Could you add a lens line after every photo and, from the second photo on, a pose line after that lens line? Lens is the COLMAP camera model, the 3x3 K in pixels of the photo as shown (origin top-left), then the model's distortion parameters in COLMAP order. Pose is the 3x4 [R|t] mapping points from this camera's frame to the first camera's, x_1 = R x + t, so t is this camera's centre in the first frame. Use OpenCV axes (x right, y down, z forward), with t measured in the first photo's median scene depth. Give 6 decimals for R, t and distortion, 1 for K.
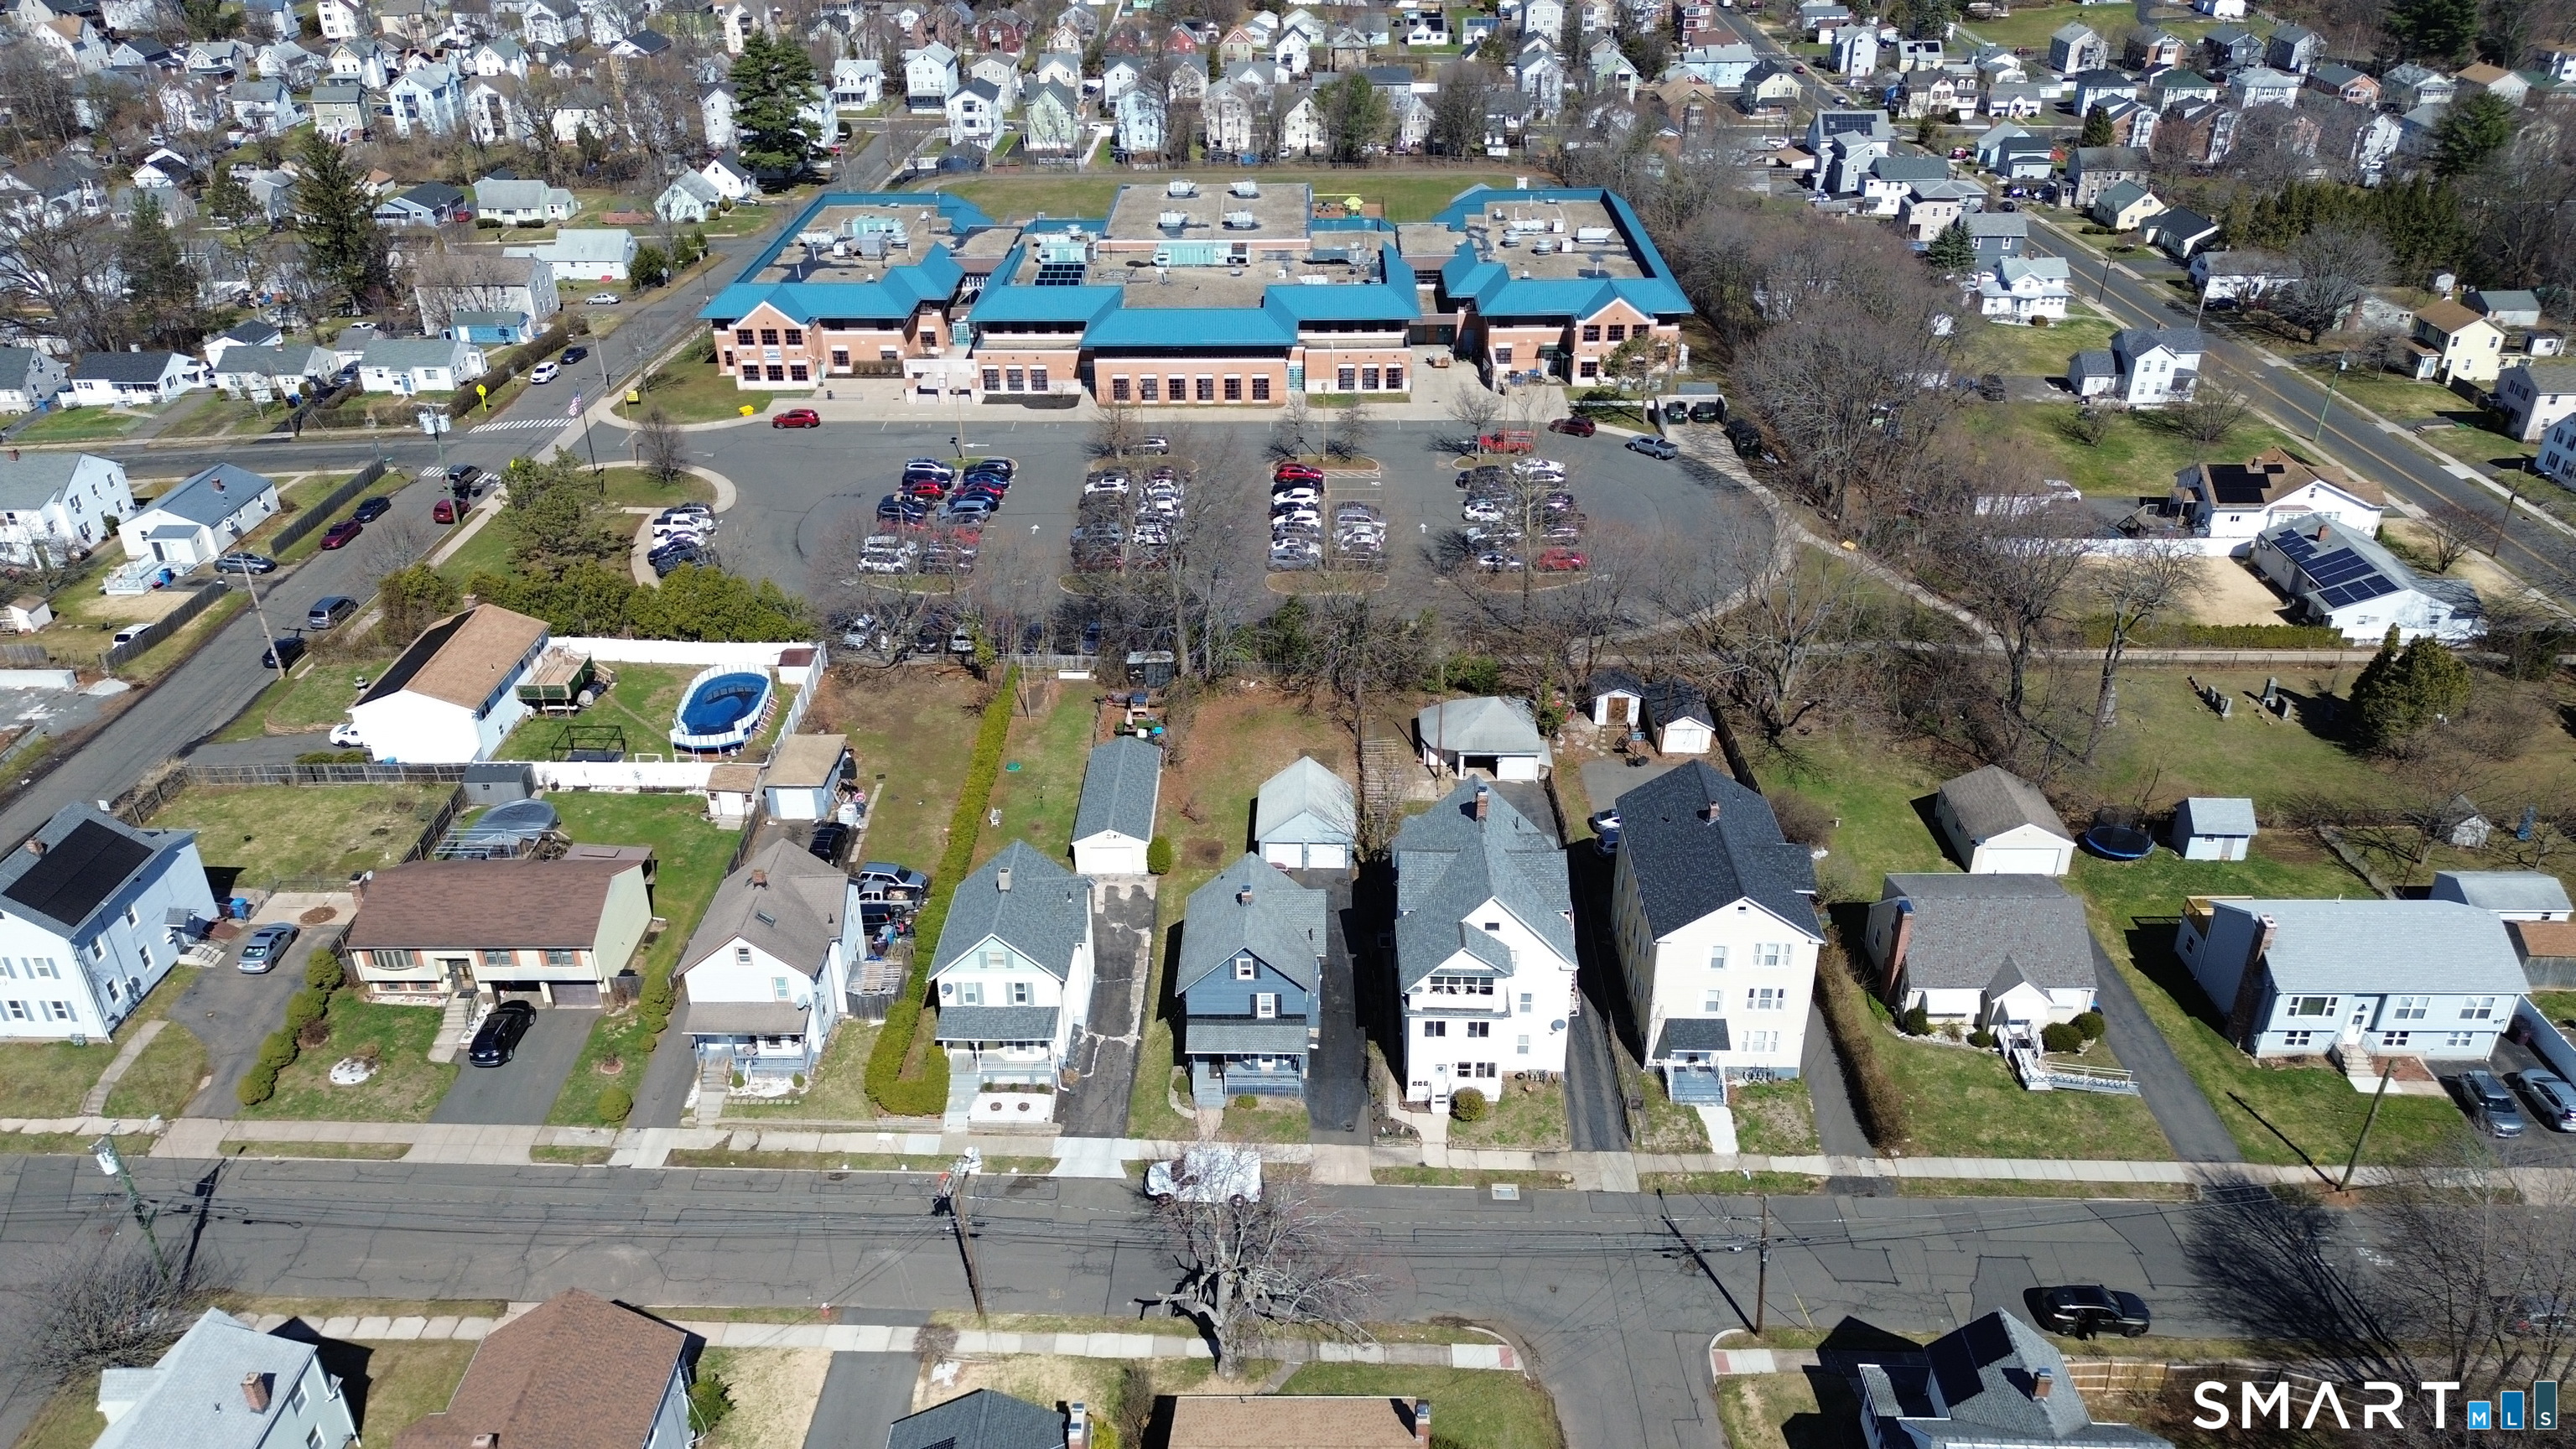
lens RADIAL K [[1825.7, 0, 1271.4], [0, 1825.7, 710.8], [0, 0, 1]] dist [0.060968, -0.053463]
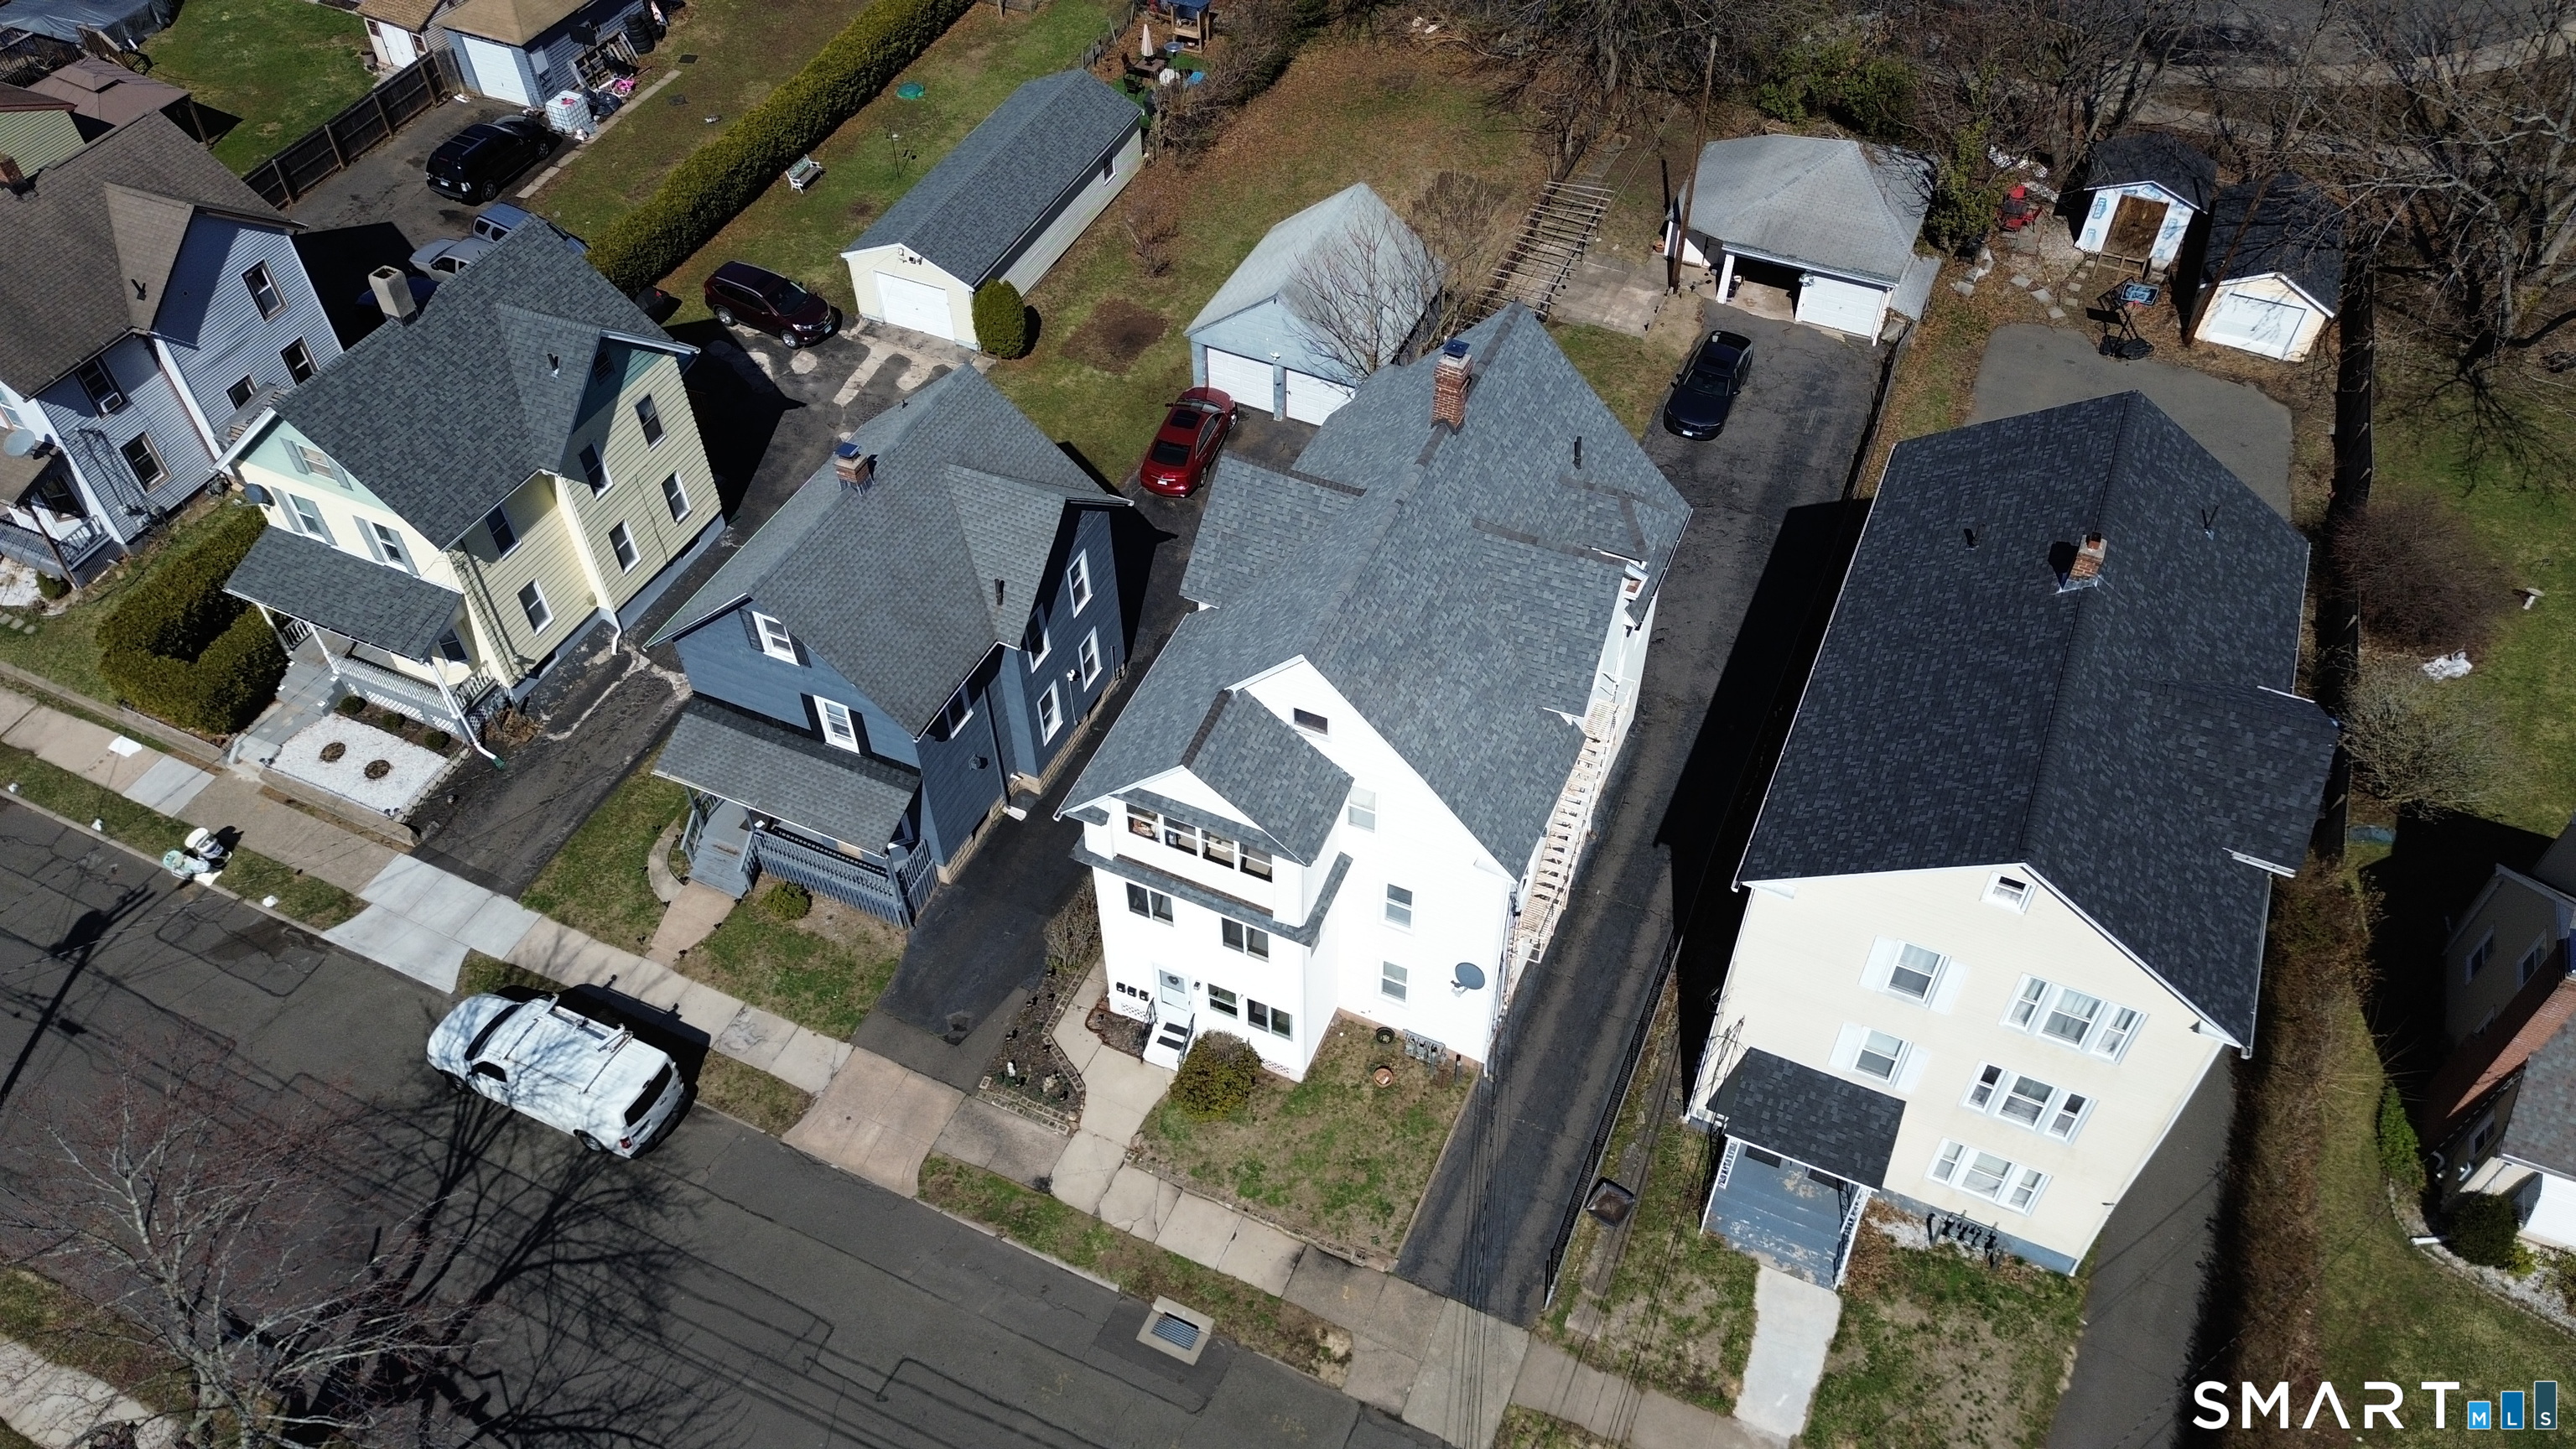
lens RADIAL K [[1825.7, 0, 1272.3], [0, 1825.7, 713.5], [0, 0, 1]] dist [0.060968, -0.053463]
pose [[0.917996, 0.289150, -0.271434, 0.204558], [-0.187274, 0.919357, 0.345994, -0.011026], [0.349589, -0.266788, 0.898116, 0.628061]]
